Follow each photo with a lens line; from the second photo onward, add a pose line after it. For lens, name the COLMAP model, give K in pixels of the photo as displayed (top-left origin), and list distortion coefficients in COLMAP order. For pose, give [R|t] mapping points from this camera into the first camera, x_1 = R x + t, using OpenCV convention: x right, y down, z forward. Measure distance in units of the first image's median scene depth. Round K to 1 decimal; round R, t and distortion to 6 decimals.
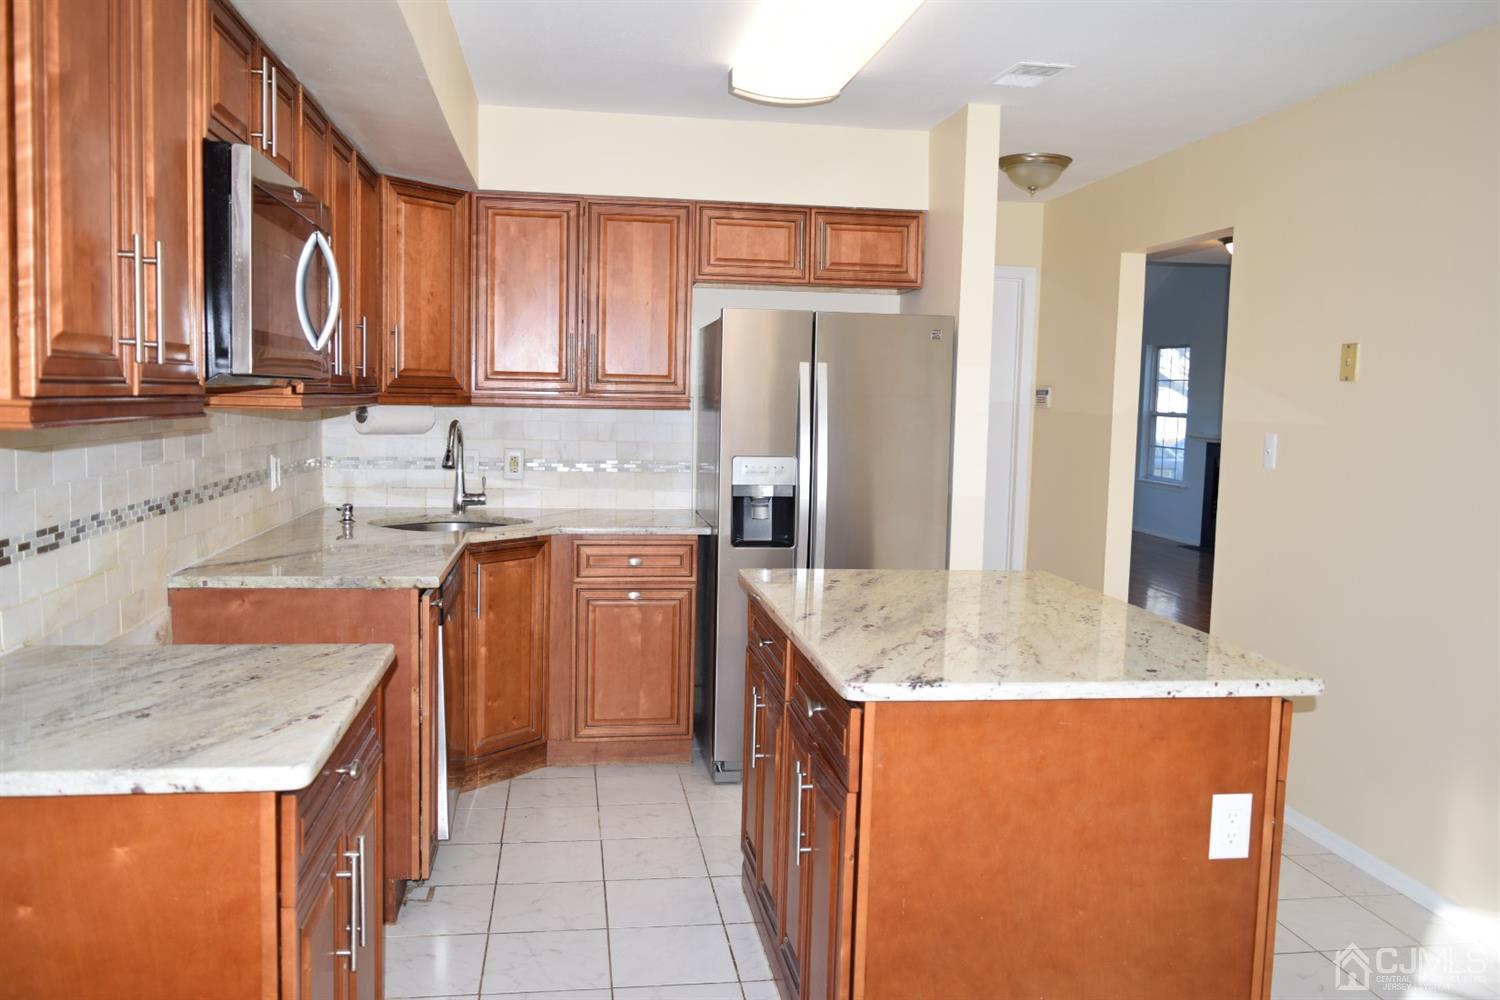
lens RADIAL K [[1162.0, 0, 750.0], [0, 1162.0, 500.0], [0, 0, 1]] dist [-0.022443, -0.001927]
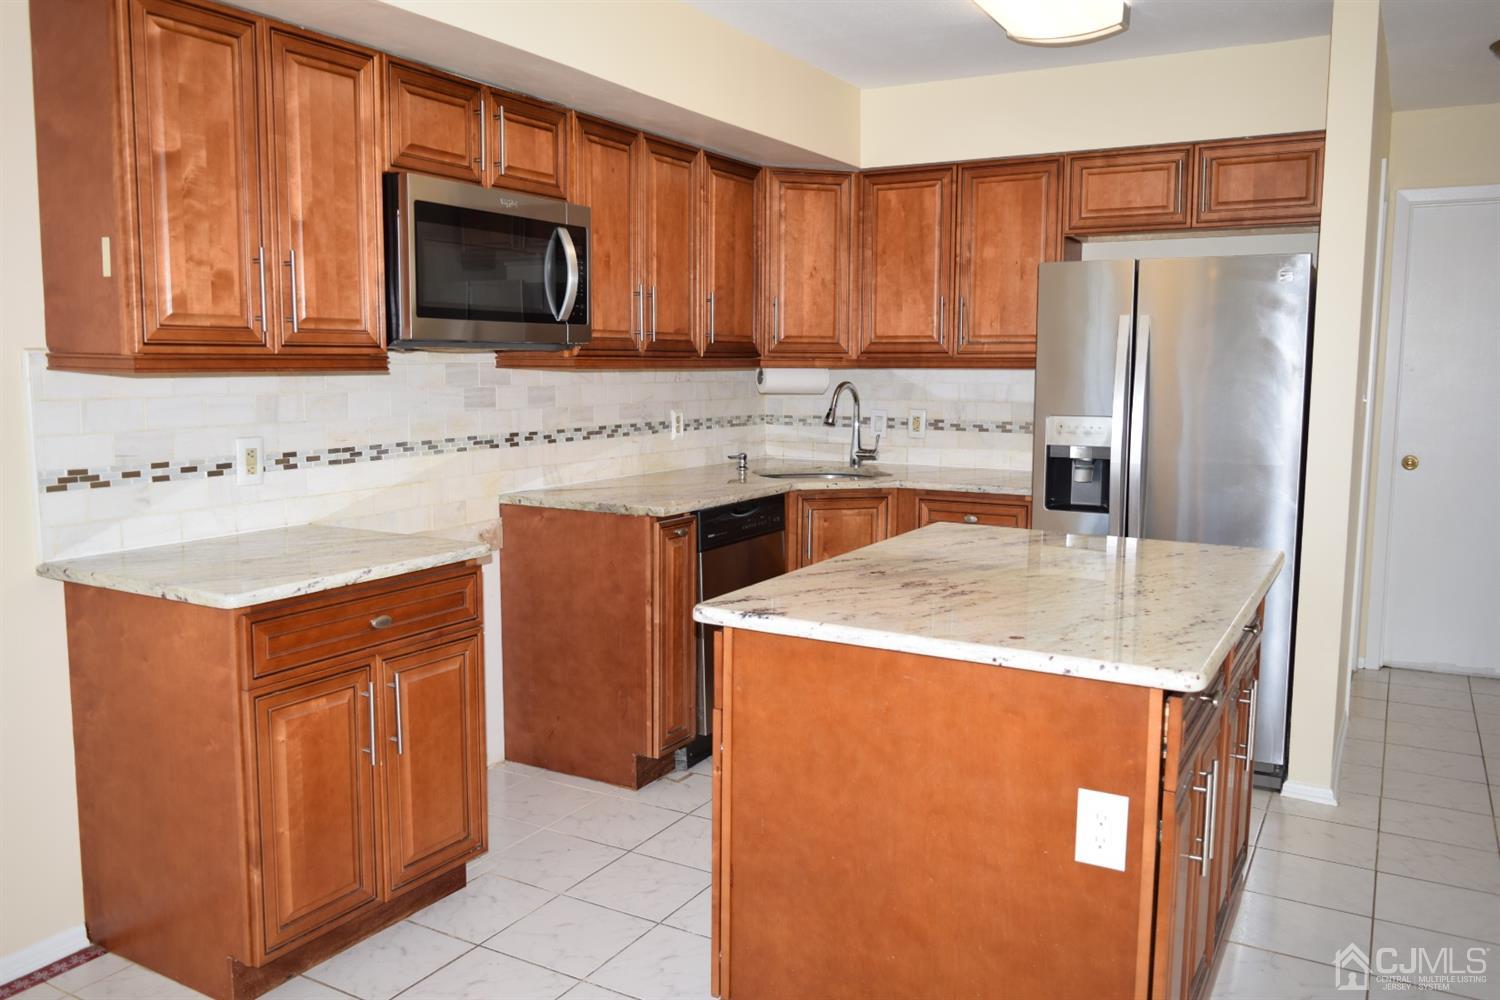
lens RADIAL K [[1160.8, 0, 750.0], [0, 1160.8, 500.0], [0, 0, 1]] dist [-0.013246, -0.002009]
pose [[0.782491, 0.054493, -0.620273, 0.395331], [-0.041693, 0.998513, 0.035126, 0.009120], [0.621265, -0.001624, 0.783599, 0.085938]]
